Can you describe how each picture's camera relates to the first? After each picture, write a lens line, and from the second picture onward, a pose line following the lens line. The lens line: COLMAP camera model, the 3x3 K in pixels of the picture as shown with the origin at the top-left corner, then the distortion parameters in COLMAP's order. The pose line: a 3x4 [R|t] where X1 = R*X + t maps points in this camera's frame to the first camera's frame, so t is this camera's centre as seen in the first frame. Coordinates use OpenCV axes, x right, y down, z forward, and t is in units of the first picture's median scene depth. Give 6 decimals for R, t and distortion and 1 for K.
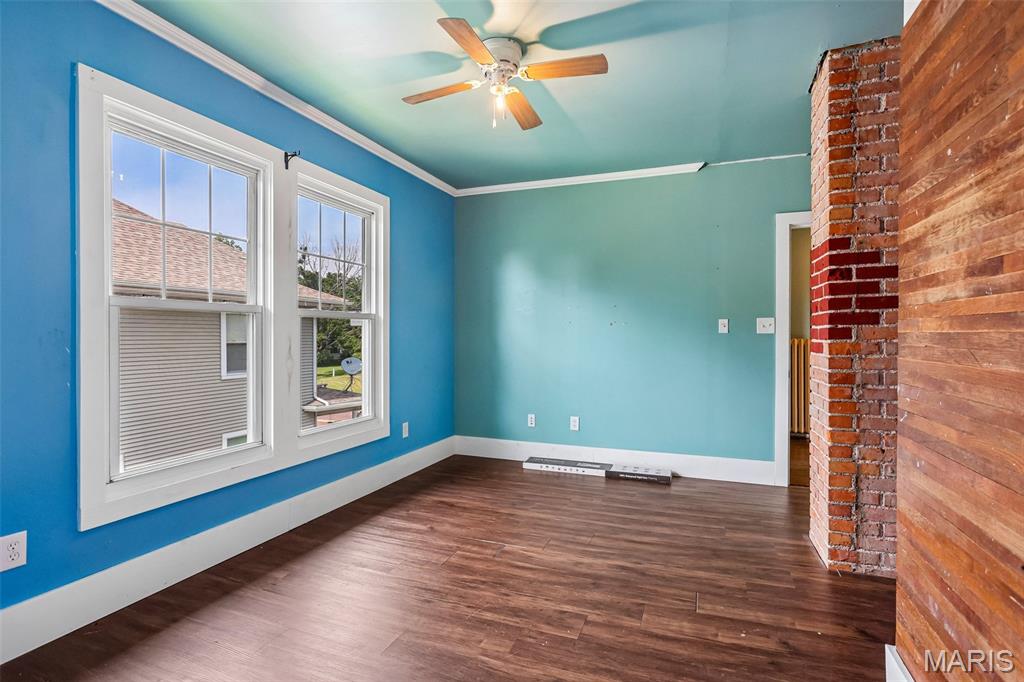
lens RADIAL K [[498.7, 0, 506.1], [0, 498.7, 340.9], [0, 0, 1]] dist [-0.015444, 0.004354]
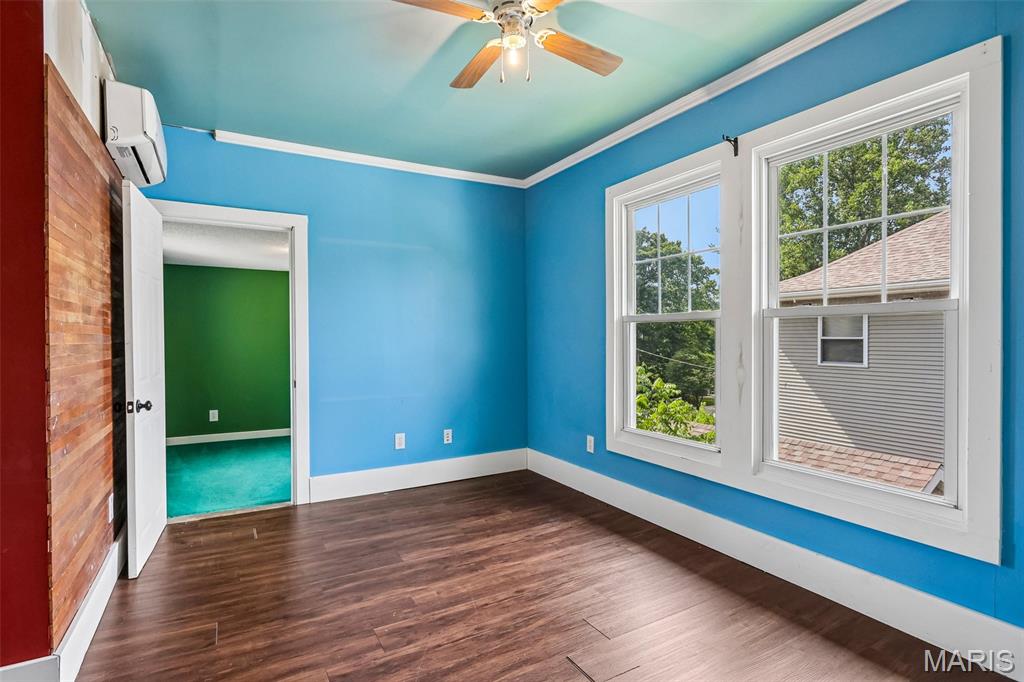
lens RADIAL K [[498.7, 0, 505.1], [0, 498.7, 339.3], [0, 0, 1]] dist [-0.015444, 0.004354]
pose [[-0.627295, 0.004935, -0.778766, 0.710396], [-0.003935, 0.999947, 0.009507, -0.027999], [0.778772, 0.009028, -0.627242, 1.689151]]
